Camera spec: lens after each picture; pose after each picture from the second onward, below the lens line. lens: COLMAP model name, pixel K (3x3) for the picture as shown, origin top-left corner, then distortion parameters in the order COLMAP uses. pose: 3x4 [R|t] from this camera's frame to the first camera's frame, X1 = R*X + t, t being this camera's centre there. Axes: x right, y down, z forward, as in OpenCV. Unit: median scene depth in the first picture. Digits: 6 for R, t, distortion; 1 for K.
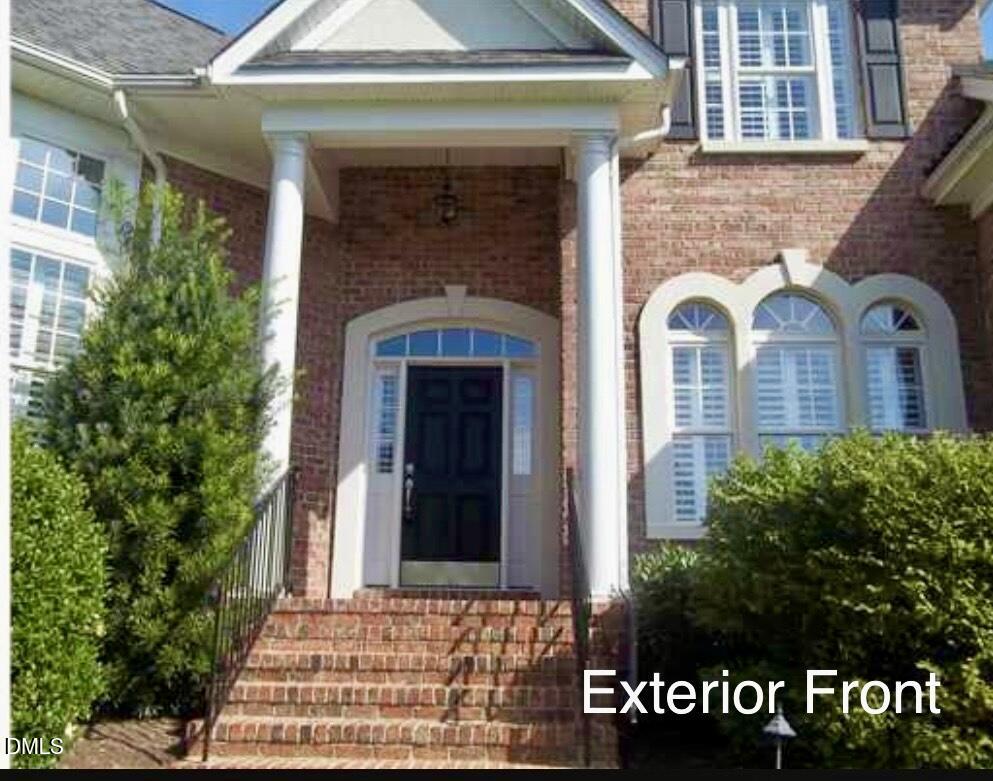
lens RADIAL K [[988.8, 0, 496.5], [0, 988.8, 390.5], [0, 0, 1]] dist [-0.061210, 0.000802]
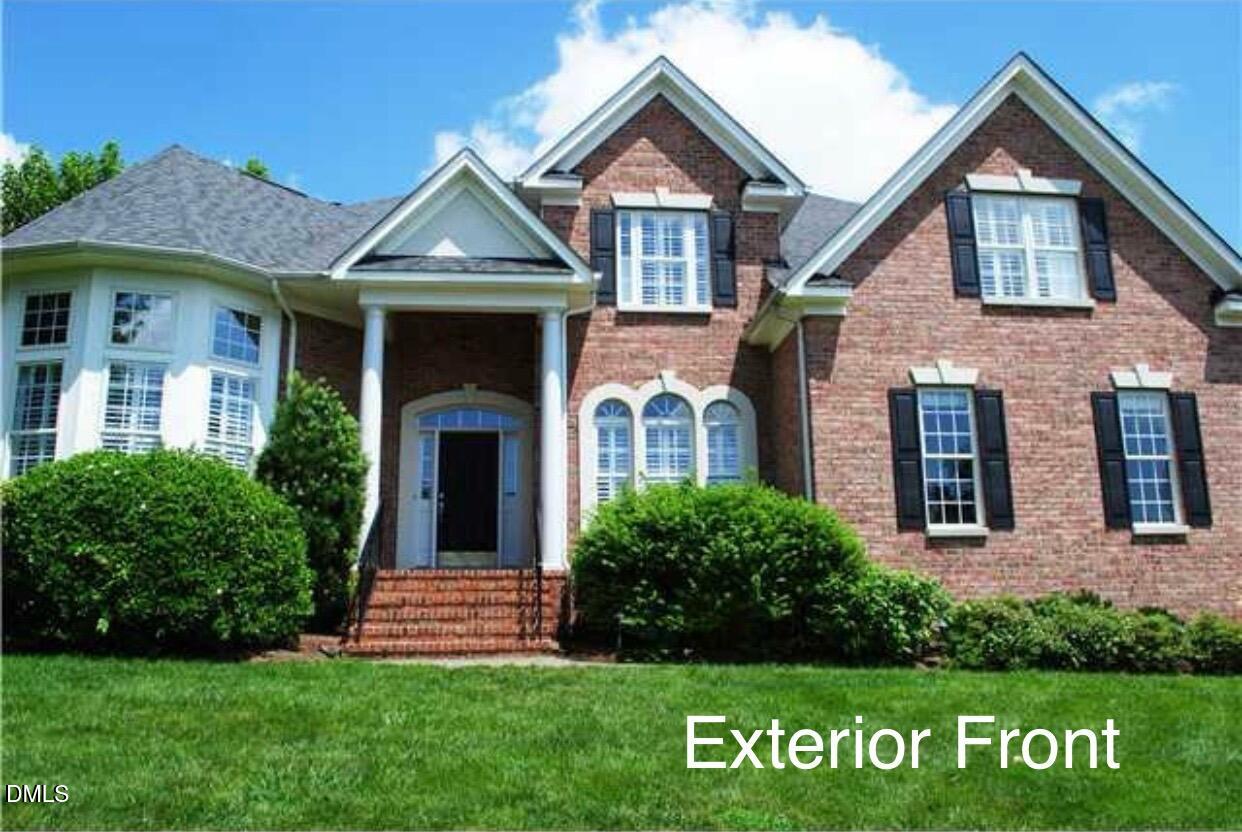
lens RADIAL K [[990.7, 0, 621.0], [0, 990.7, 416.0], [0, 0, 1]] dist [-0.000683, 0.000320]
pose [[0.990621, 0.006312, 0.136495, -0.019321], [-0.009647, 0.999671, 0.023785, -0.104250], [-0.136300, -0.024879, 0.990355, -0.728006]]
